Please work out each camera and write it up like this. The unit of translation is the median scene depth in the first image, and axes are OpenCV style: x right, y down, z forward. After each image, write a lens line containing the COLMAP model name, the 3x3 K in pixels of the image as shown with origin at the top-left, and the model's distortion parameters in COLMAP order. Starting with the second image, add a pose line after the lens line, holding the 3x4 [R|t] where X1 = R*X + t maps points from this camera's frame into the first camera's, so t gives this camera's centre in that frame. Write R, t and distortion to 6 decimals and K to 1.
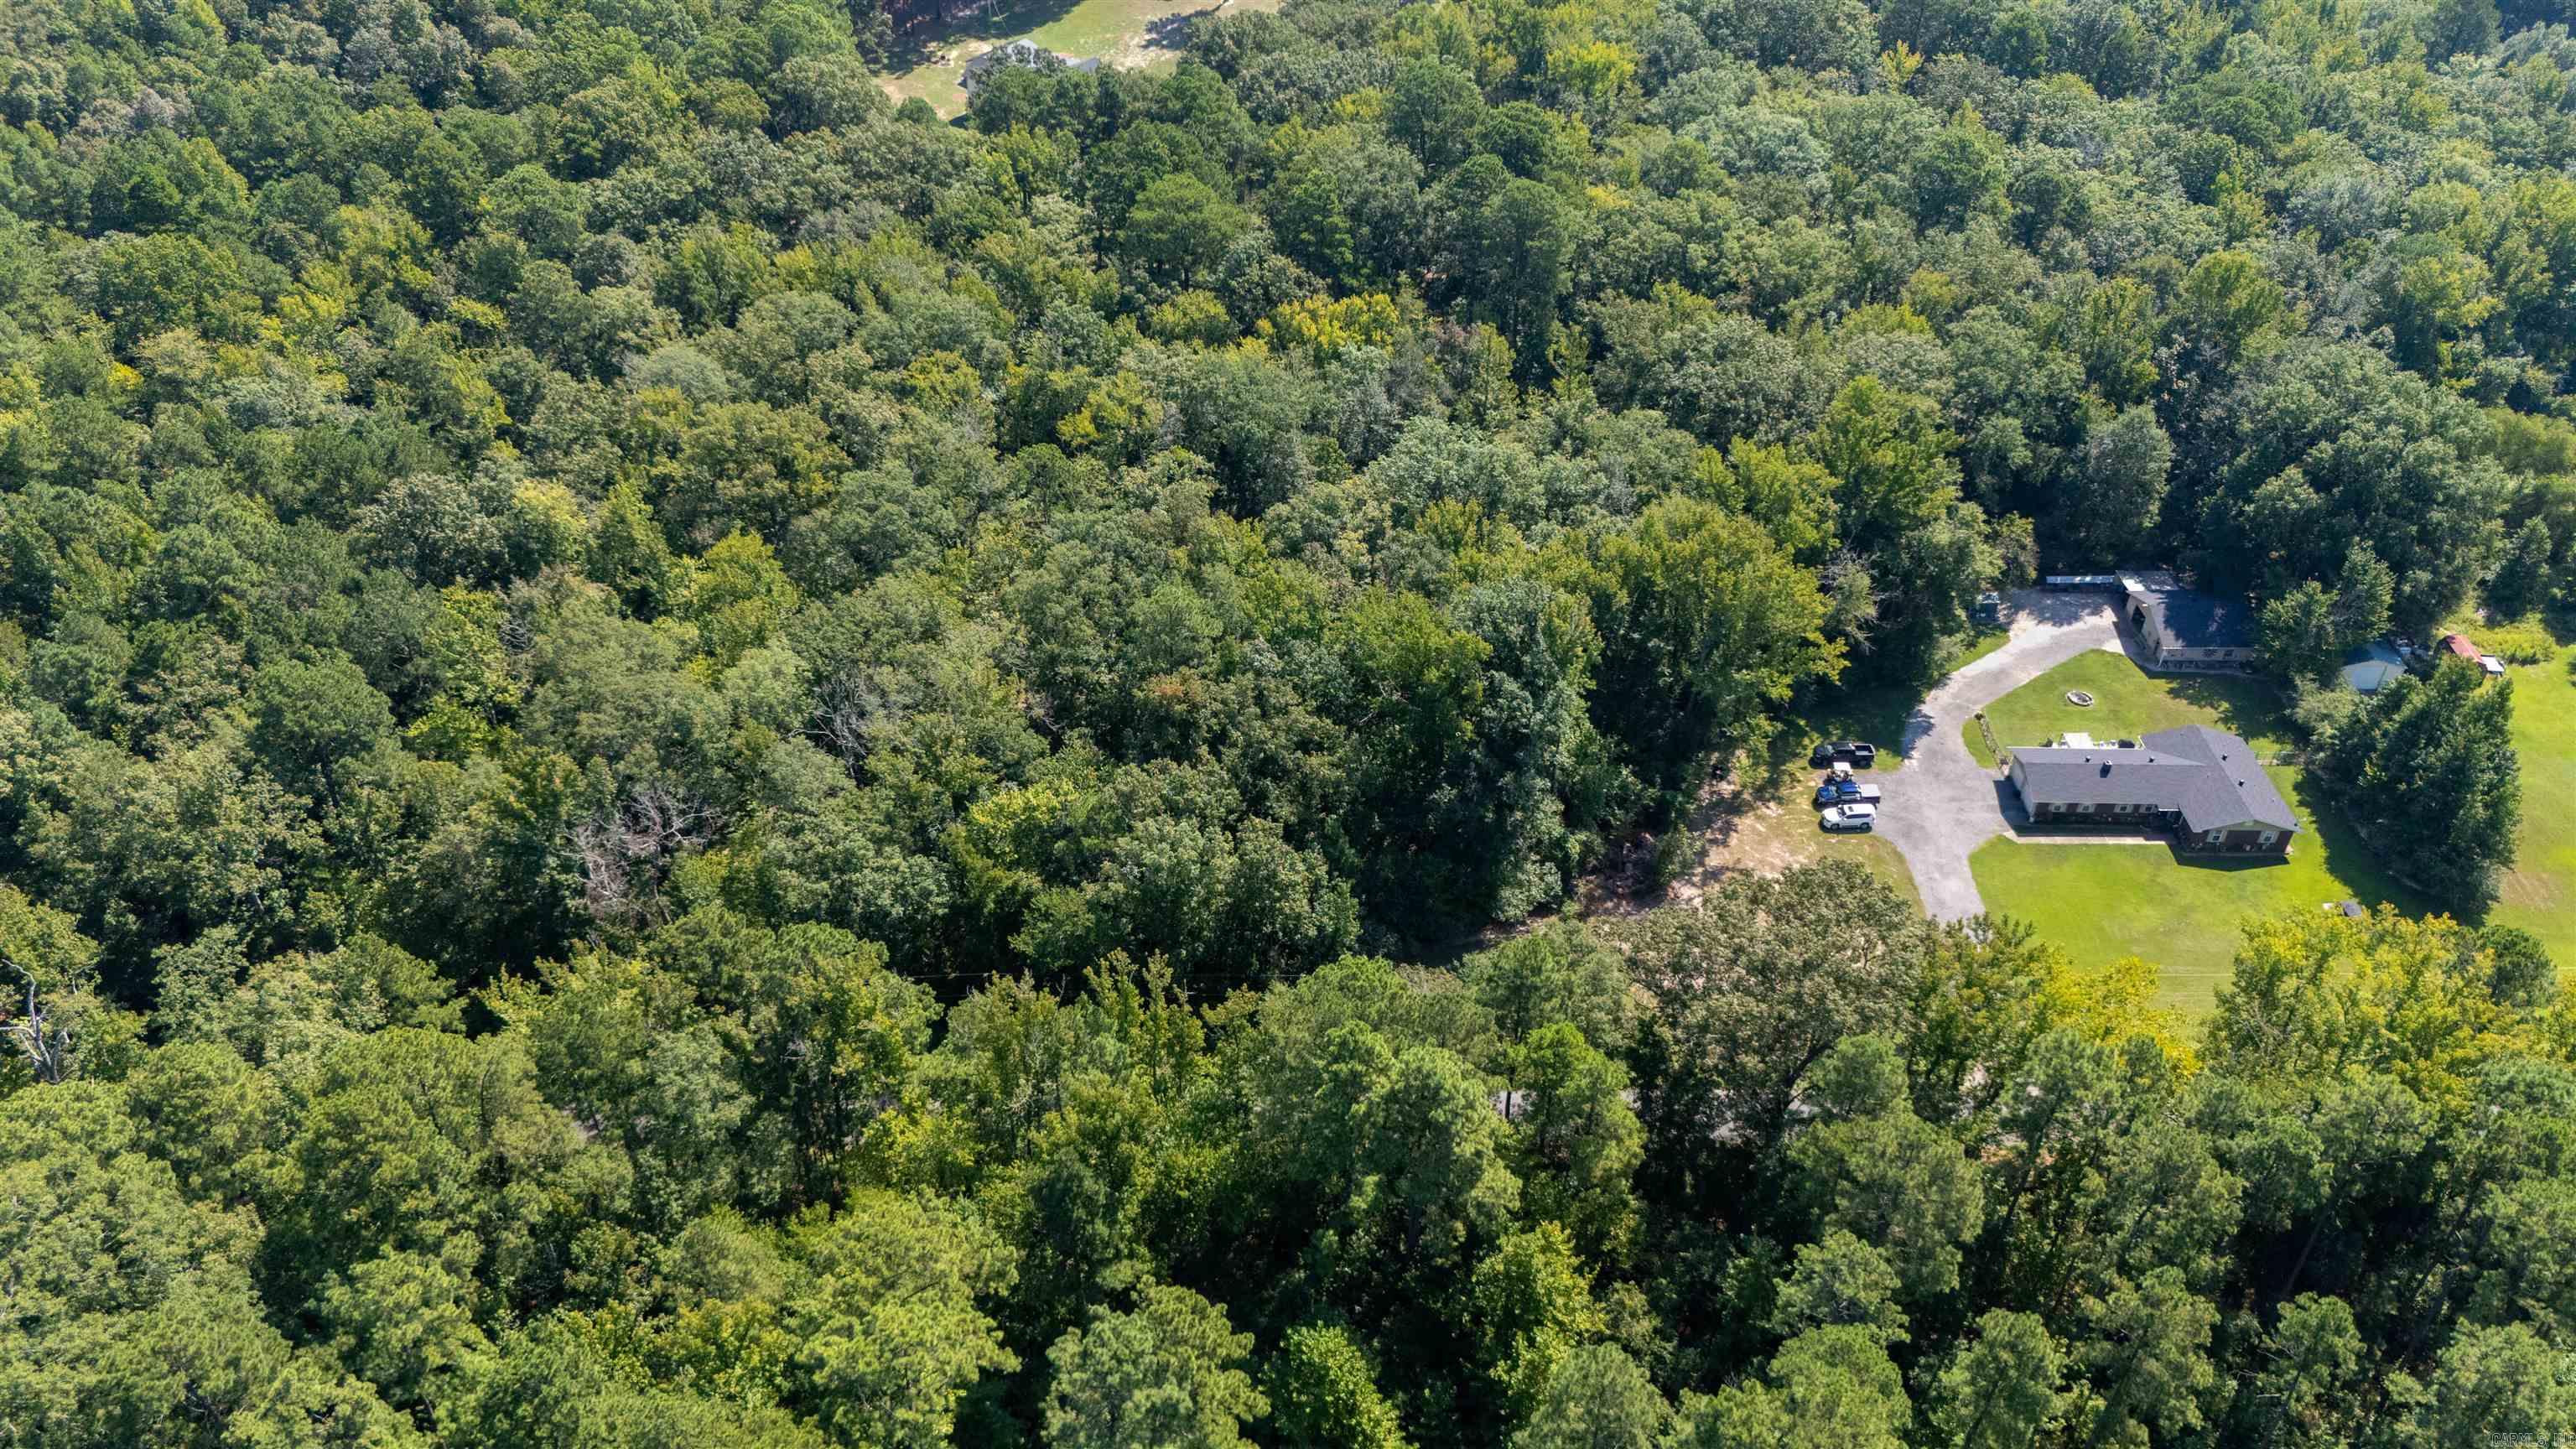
lens RADIAL K [[1879.7, 0, 1284.3], [0, 1879.7, 710.4], [0, 0, 1]] dist [0.050094, -0.023840]
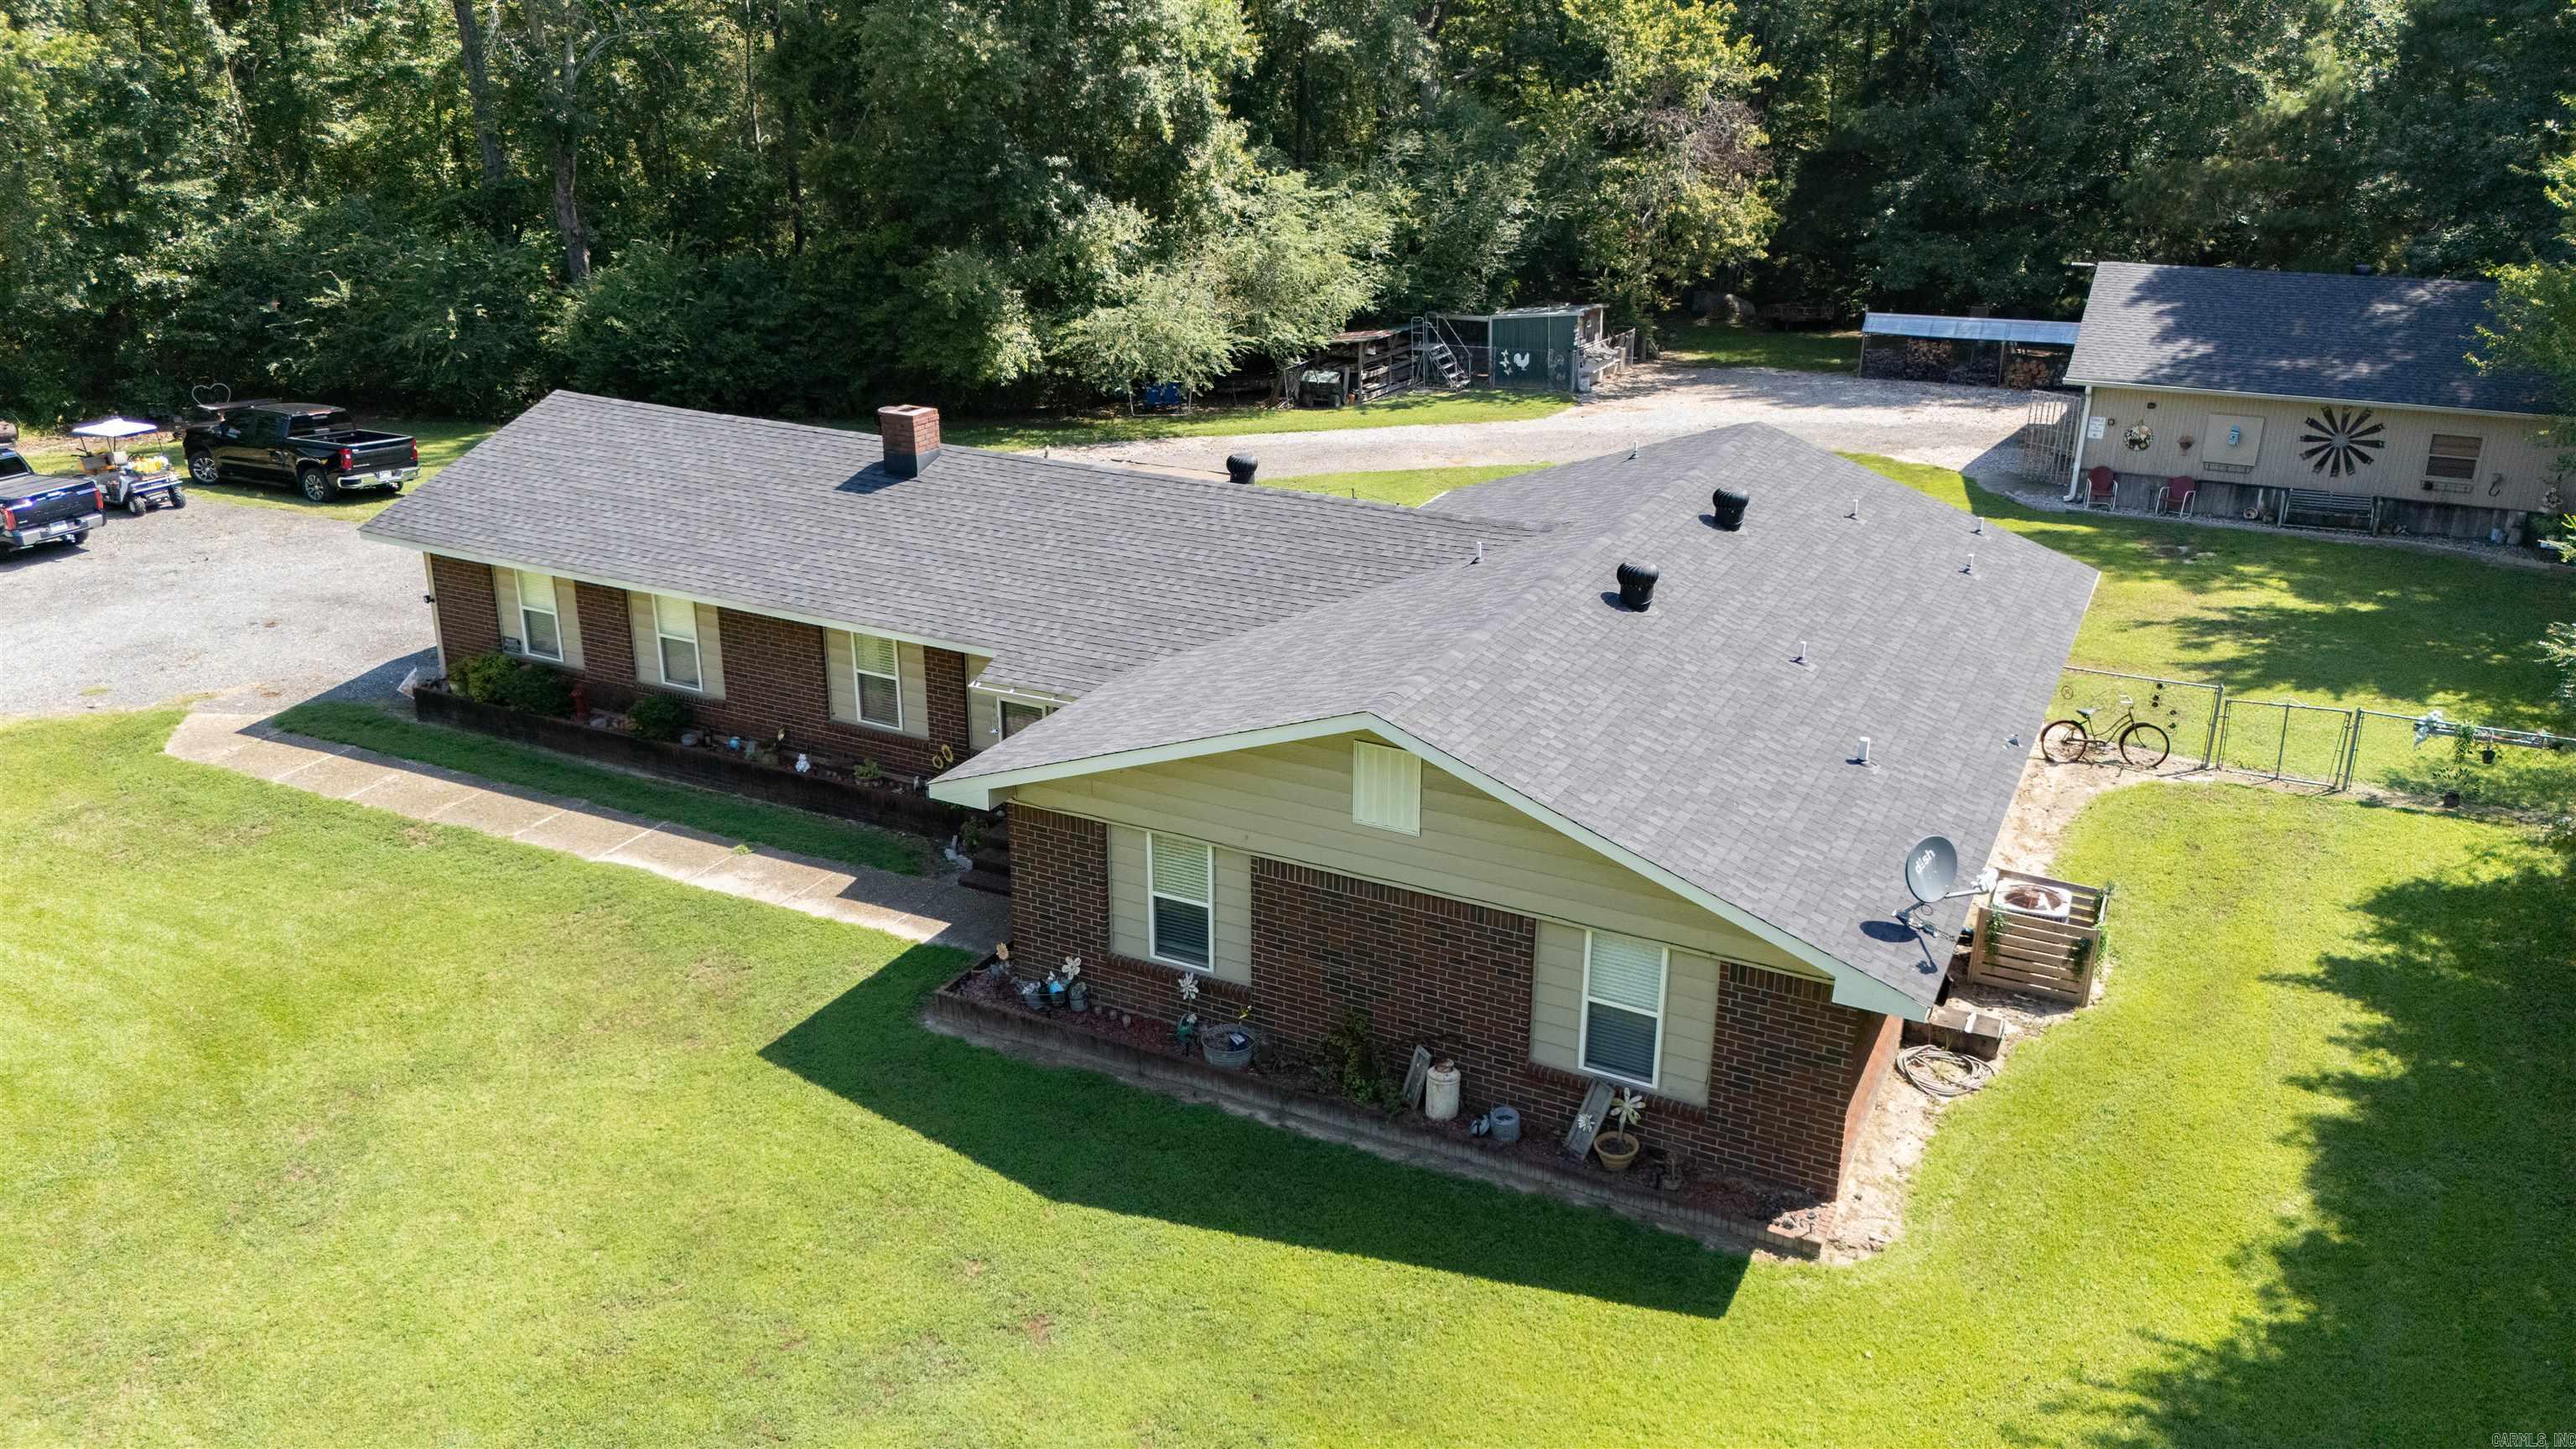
lens RADIAL K [[1879.7, 0, 1309.2], [0, 1879.7, 750.7], [0, 0, 1]] dist [0.050094, -0.023840]
pose [[0.898582, 0.165185, -0.406527, 0.503912], [-0.268775, 0.939505, -0.212346, 0.073781], [0.346857, 0.300074, 0.888620, 0.842016]]
